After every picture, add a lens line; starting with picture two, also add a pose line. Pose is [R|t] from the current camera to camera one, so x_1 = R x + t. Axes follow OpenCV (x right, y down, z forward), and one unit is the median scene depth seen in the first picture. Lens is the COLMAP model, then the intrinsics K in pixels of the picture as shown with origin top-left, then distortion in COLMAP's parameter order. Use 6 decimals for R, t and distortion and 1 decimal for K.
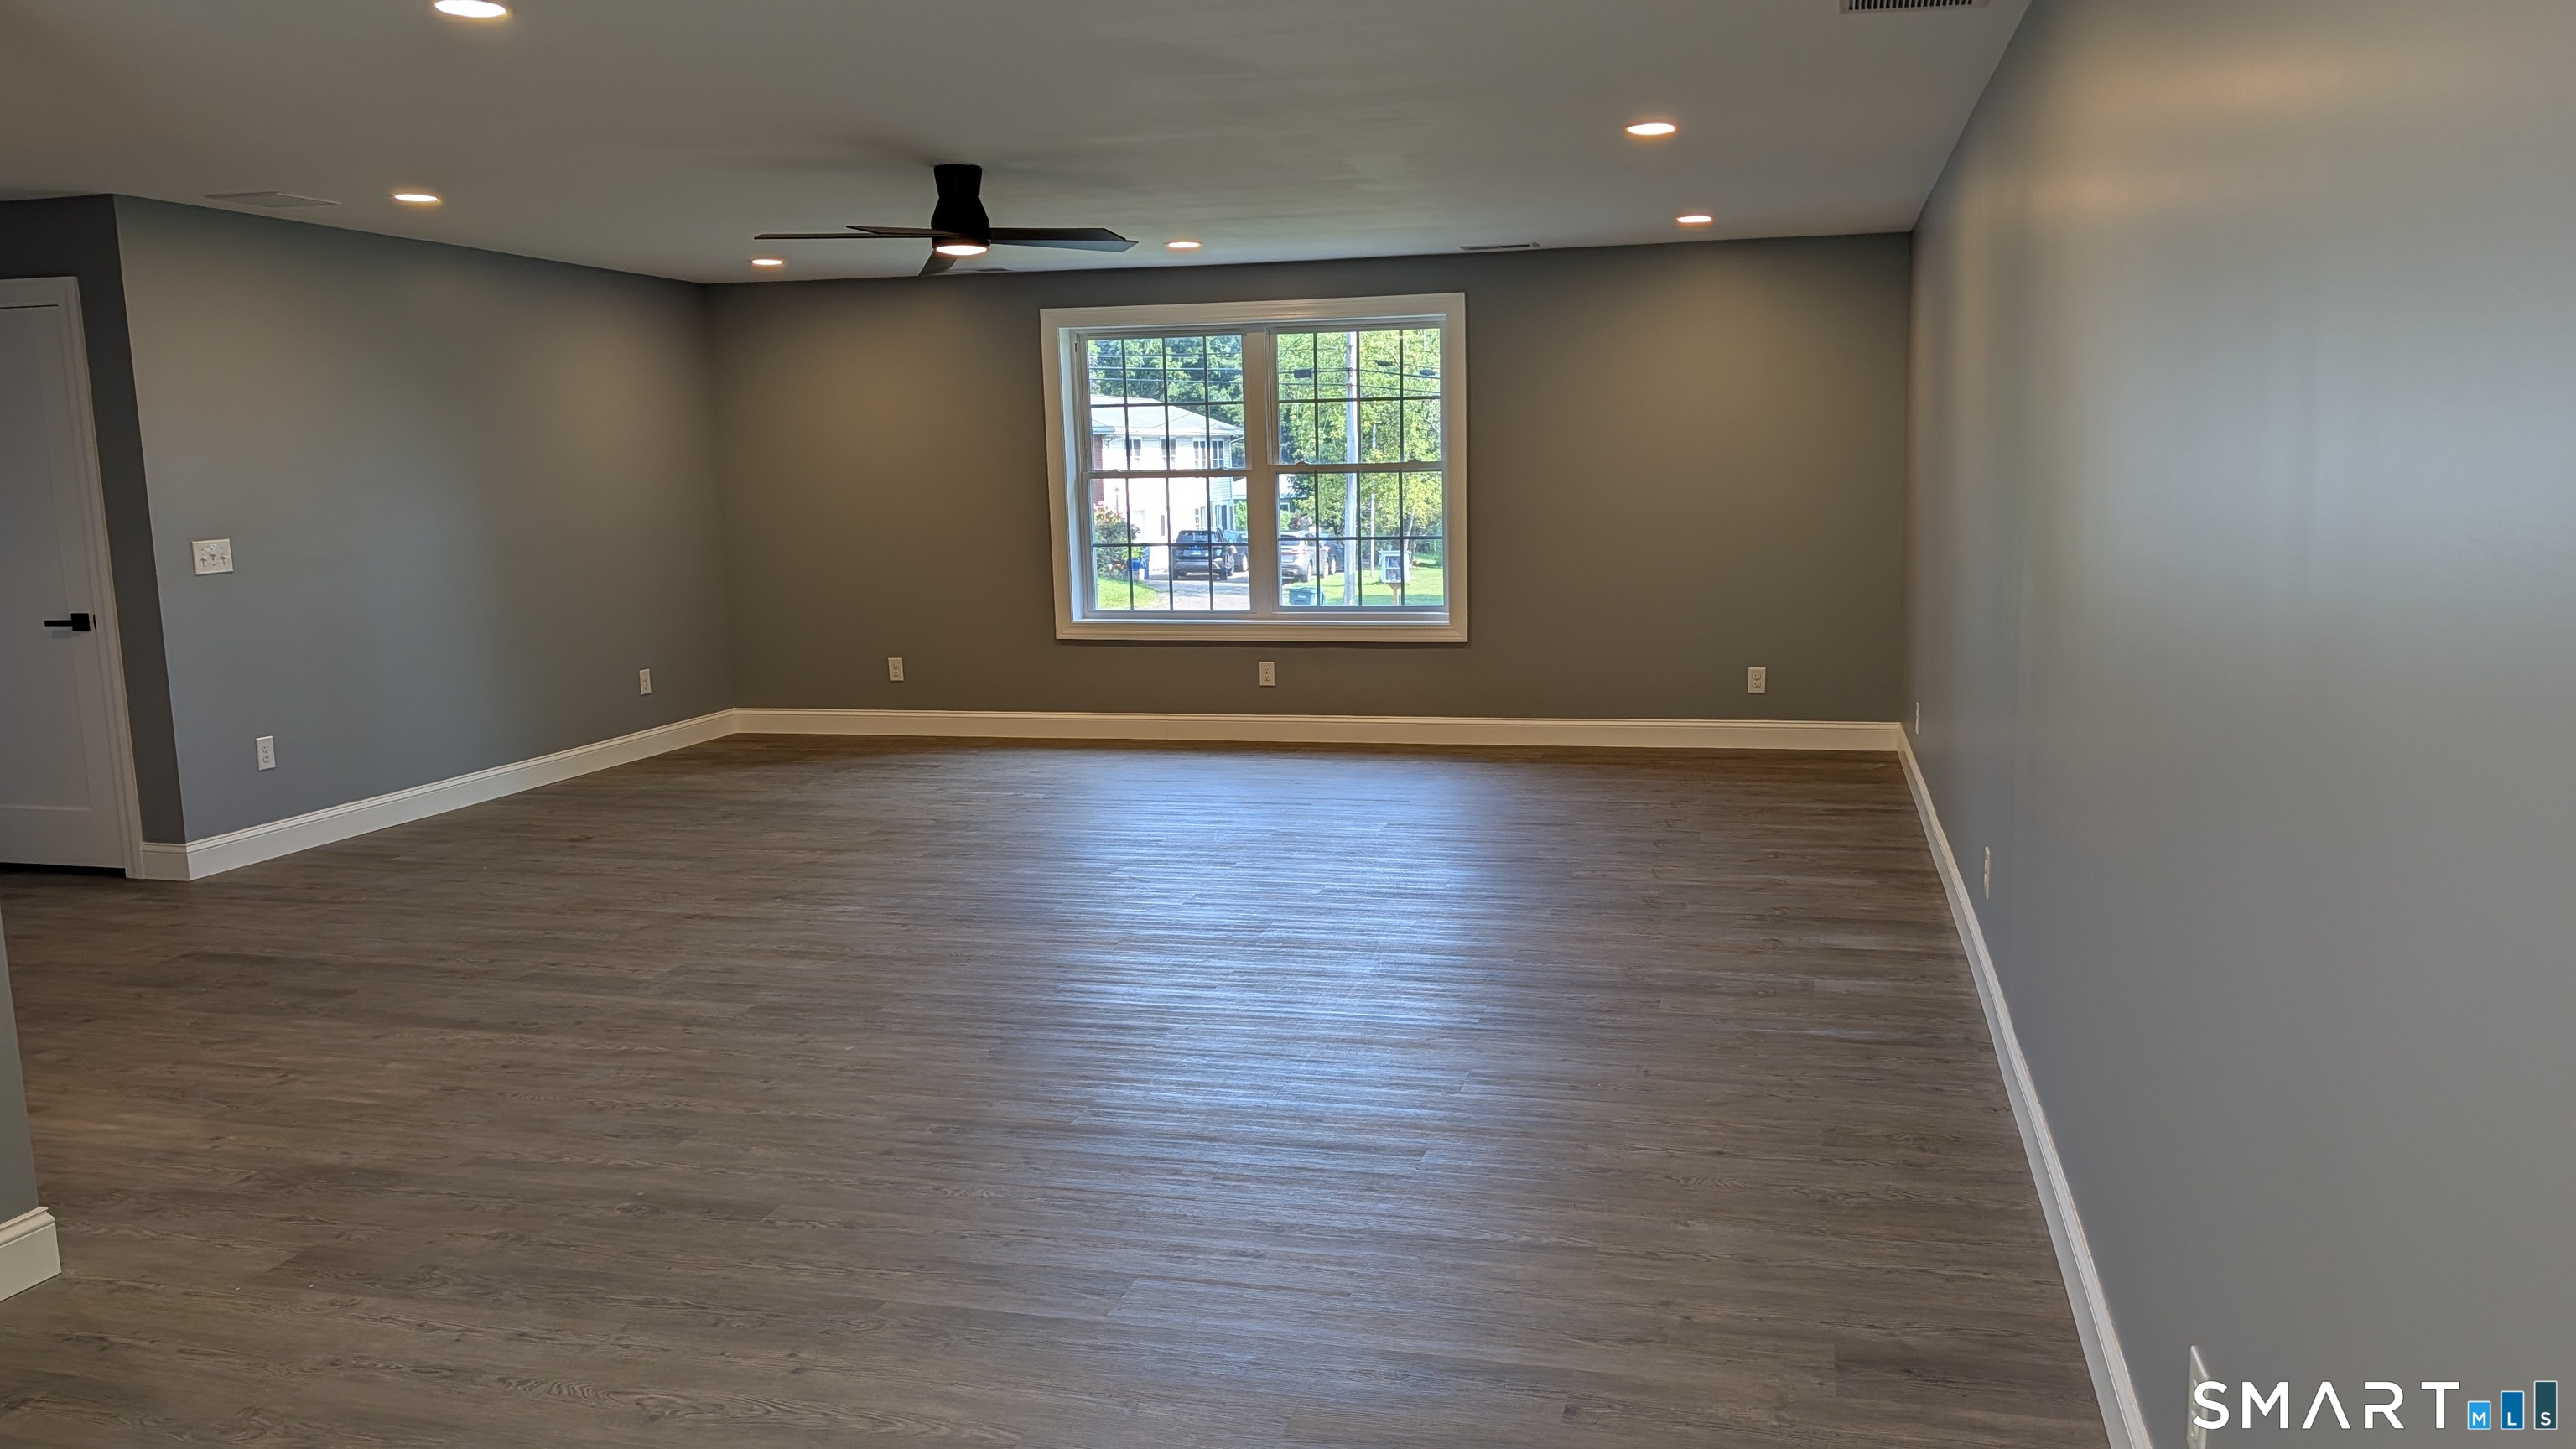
lens RADIAL K [[1921.0, 0, 1288.0], [0, 1921.0, 724.5], [0, 0, 1]] dist [0.007584, -0.002115]
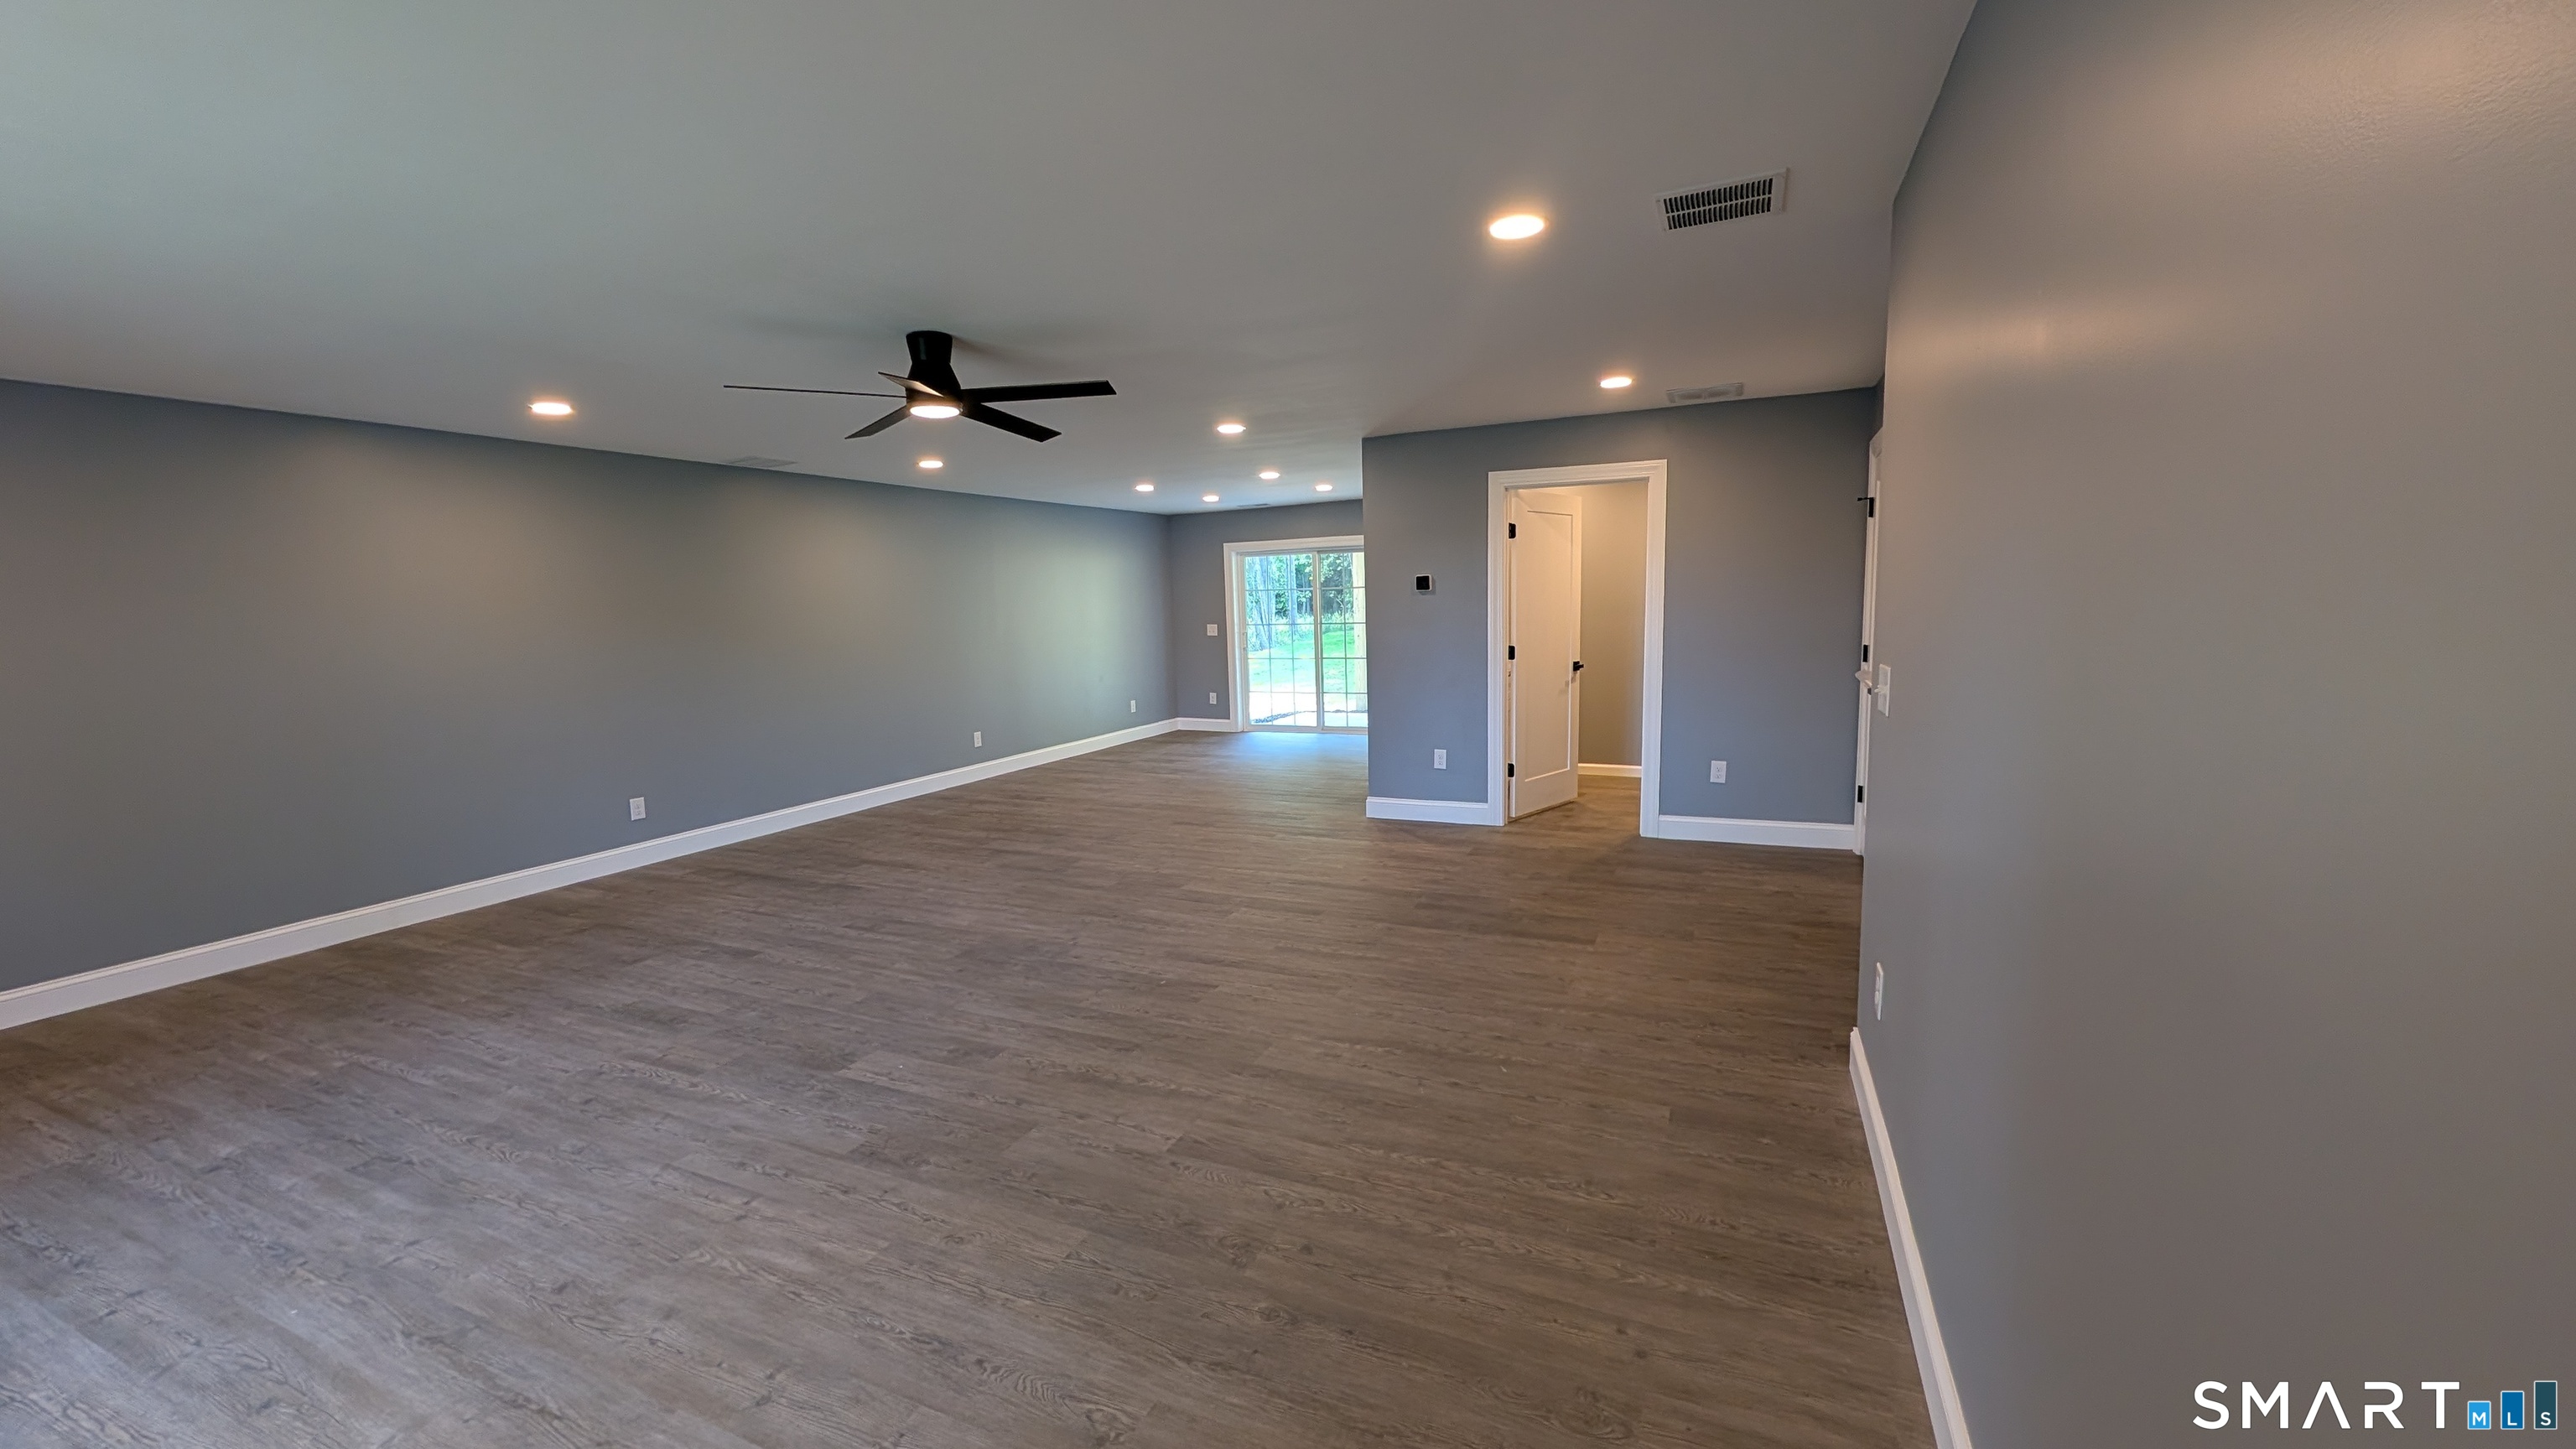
lens RADIAL K [[985.0, 0, 1288.0], [0, 985.0, 724.5], [0, 0, 1]] dist [0.000115, 0.000000]
pose [[-0.987030, 0.031195, 0.157475, -0.532179], [0.073192, 0.960499, 0.268487, -0.255073], [-0.142879, 0.276530, -0.950324, 1.834480]]
